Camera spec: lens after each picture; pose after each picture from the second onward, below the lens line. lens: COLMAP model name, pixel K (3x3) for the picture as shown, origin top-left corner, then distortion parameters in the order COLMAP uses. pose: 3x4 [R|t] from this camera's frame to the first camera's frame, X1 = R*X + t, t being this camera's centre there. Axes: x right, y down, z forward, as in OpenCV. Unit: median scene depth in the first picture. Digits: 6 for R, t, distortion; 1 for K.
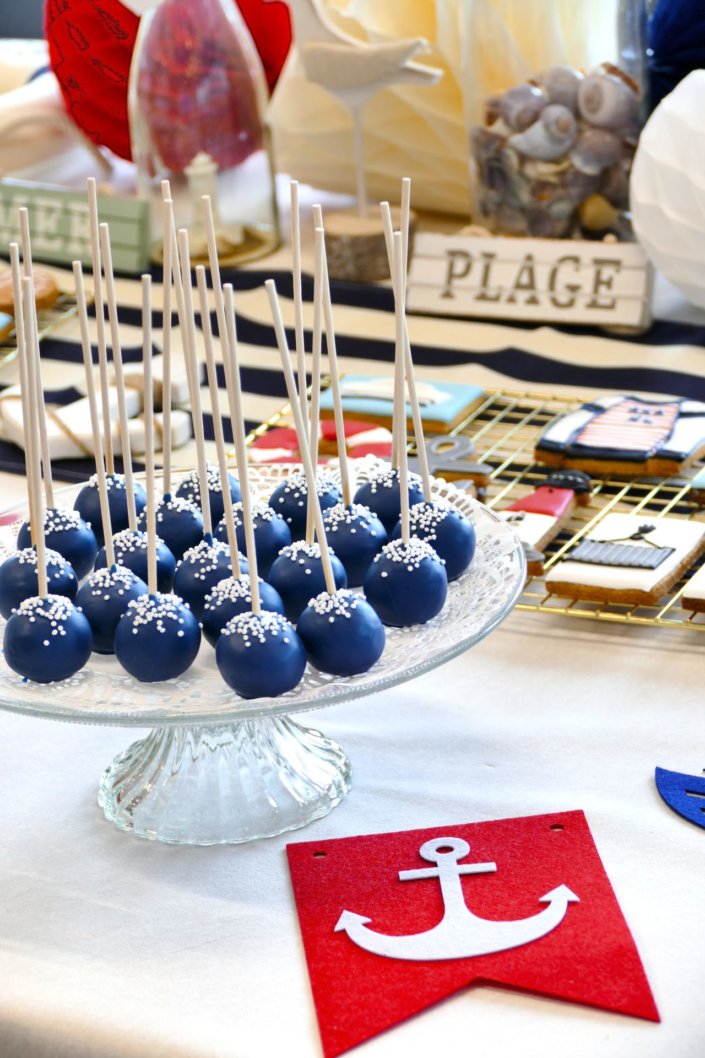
lens RADIAL K [[3350.4, 0, 352.5], [0, 3350.4, 529.0], [0, 0, 1]] dist [0.012657, -1.958122]
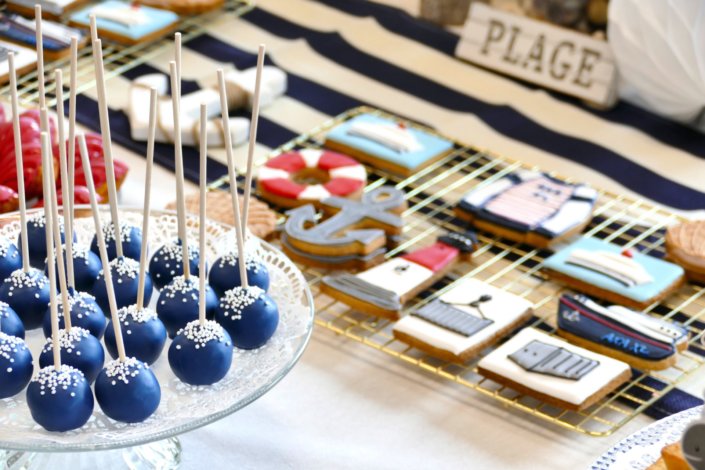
lens RADIAL K [[2130.1, 0, 352.5], [0, 2130.1, 235.0], [0, 0, 1]] dist [-0.008741, -0.901470]
pose [[0.967509, 0.177688, -0.179870, 0.169061], [-0.156518, 0.979625, 0.125841, -0.112865], [0.198565, -0.093600, 0.975608, 0.149956]]
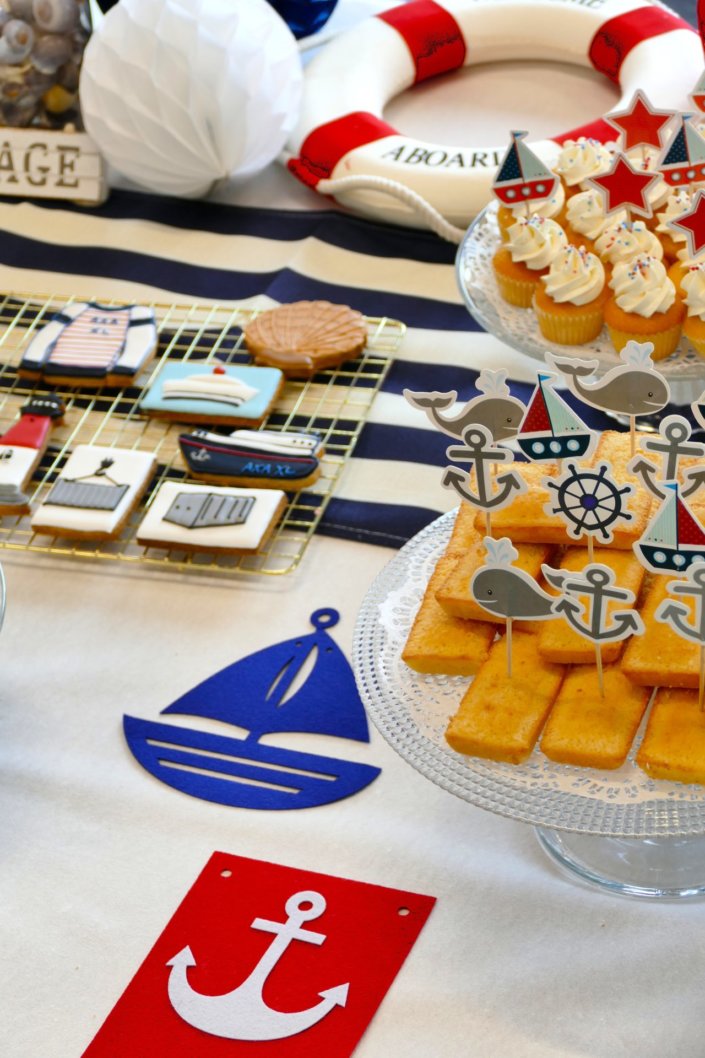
lens RADIAL K [[2630.4, 0, 325.5], [0, 2630.4, 527.6], [0, 0, 1]] dist [-0.039297, -0.668073]
pose [[0.986990, -0.111402, 0.115936, 0.046582], [0.080013, 0.965753, 0.246817, -0.198815], [-0.139461, -0.234330, 0.962102, 0.015973]]
